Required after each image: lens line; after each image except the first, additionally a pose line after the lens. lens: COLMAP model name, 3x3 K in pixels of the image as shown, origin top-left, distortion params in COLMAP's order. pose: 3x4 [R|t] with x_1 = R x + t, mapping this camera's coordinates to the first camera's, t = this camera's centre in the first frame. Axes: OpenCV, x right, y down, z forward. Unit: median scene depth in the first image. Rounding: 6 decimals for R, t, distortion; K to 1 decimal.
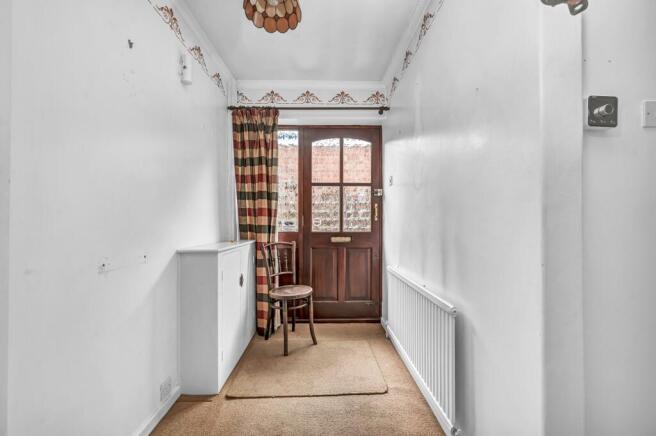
lens RADIAL K [[262.5, 0, 327.8], [0, 262.5, 222.8], [0, 0, 1]] dist [-0.010645, -0.000210]
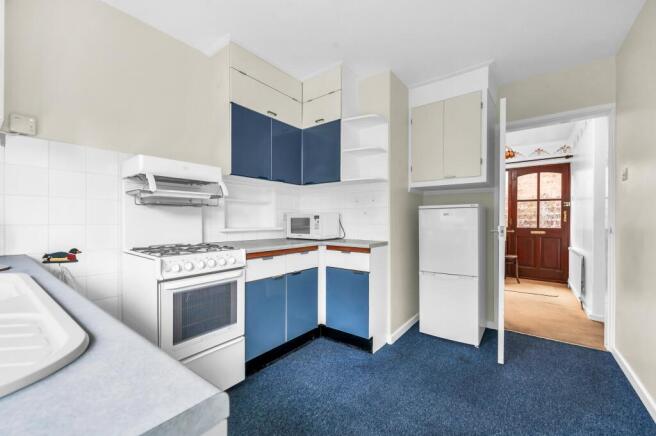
lens RADIAL K [[262.5, 0, 330.2], [0, 262.5, 221.2], [0, 0, 1]] dist [-0.010645, -0.000210]
pose [[0.782926, 0.006122, -0.622084, 0.047388], [0.001175, 0.999935, 0.011319, -0.030494], [0.622113, -0.009593, 0.782869, -1.171305]]
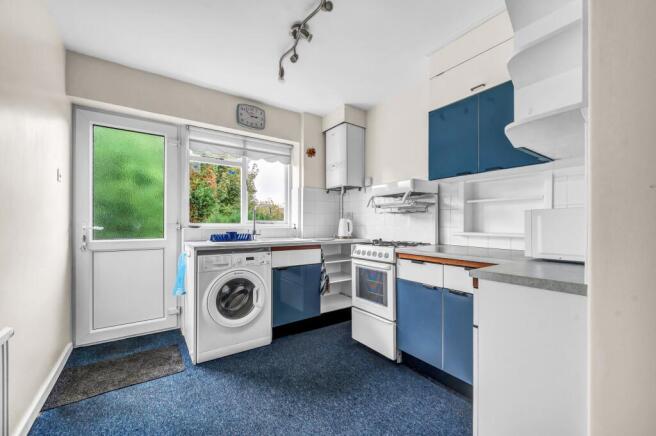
lens RADIAL K [[262.5, 0, 326.6], [0, 262.5, 223.8], [0, 0, 1]] dist [-0.010645, -0.000210]
pose [[-0.839658, -0.001889, -0.543112, 0.069667], [0.005053, 0.999924, -0.011290, 0.022685], [0.543091, -0.012224, -0.839585, 2.504161]]
